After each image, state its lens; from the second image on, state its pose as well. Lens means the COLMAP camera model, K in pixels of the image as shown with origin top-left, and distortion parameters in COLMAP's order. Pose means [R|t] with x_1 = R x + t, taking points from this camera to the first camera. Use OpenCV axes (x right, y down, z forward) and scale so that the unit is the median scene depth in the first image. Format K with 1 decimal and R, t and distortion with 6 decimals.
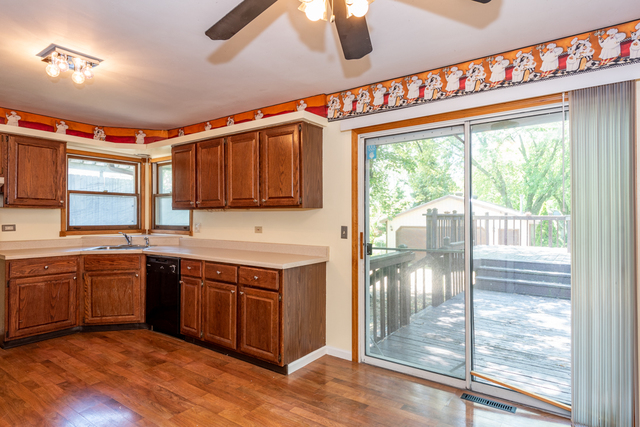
lens RADIAL K [[354.4, 0, 338.7], [0, 354.4, 215.6], [0, 0, 1]] dist [0.013563, -0.005389]
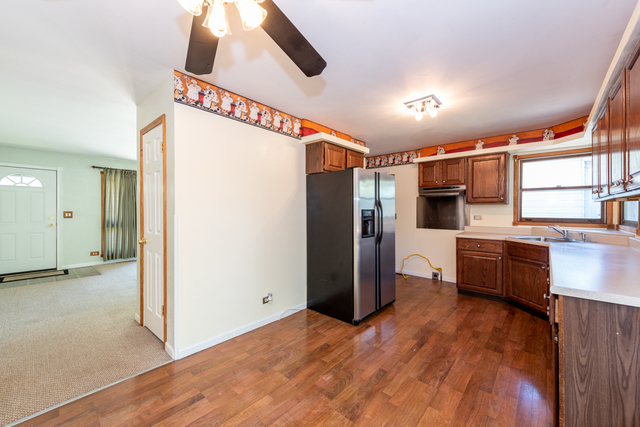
lens RADIAL K [[257.0, 0, 318.8], [0, 257.0, 211.6], [0, 0, 1]] dist [0.003331, 0.000832]
pose [[-0.127077, 0.005264, -0.991879, 0.252507], [0.003505, 0.999982, 0.004858, 0.001736], [0.991887, -0.002859, -0.127094, 0.474940]]
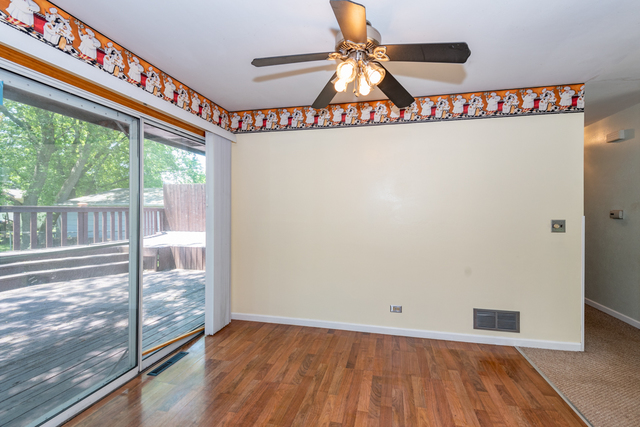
lens RADIAL K [[272.4, 0, 318.7], [0, 272.4, 212.8], [0, 0, 1]] dist [0.001487, -0.000084]
pose [[-0.325552, -0.008036, 0.945490, -0.395524], [-0.009666, 0.999940, 0.005171, 0.004372], [-0.945475, -0.007456, -0.325610, 0.535732]]
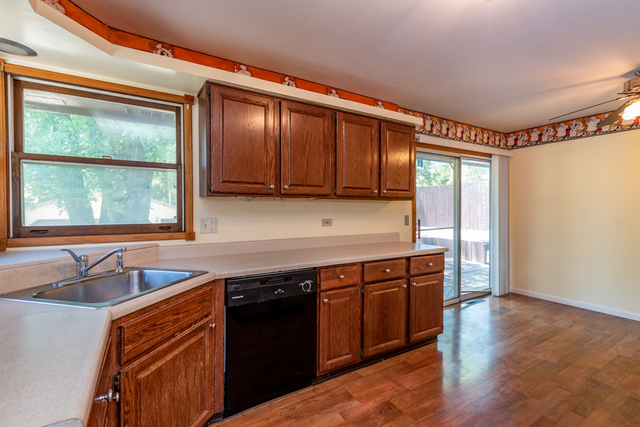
lens RADIAL K [[285.7, 0, 316.5], [0, 285.7, 210.4], [0, 0, 1]] dist [0.009917, -0.001188]
pose [[0.425438, -0.005904, 0.904968, -0.898427], [-0.003905, 0.999957, 0.008360, 0.003524], [-0.904979, -0.007091, 0.425397, 0.726304]]
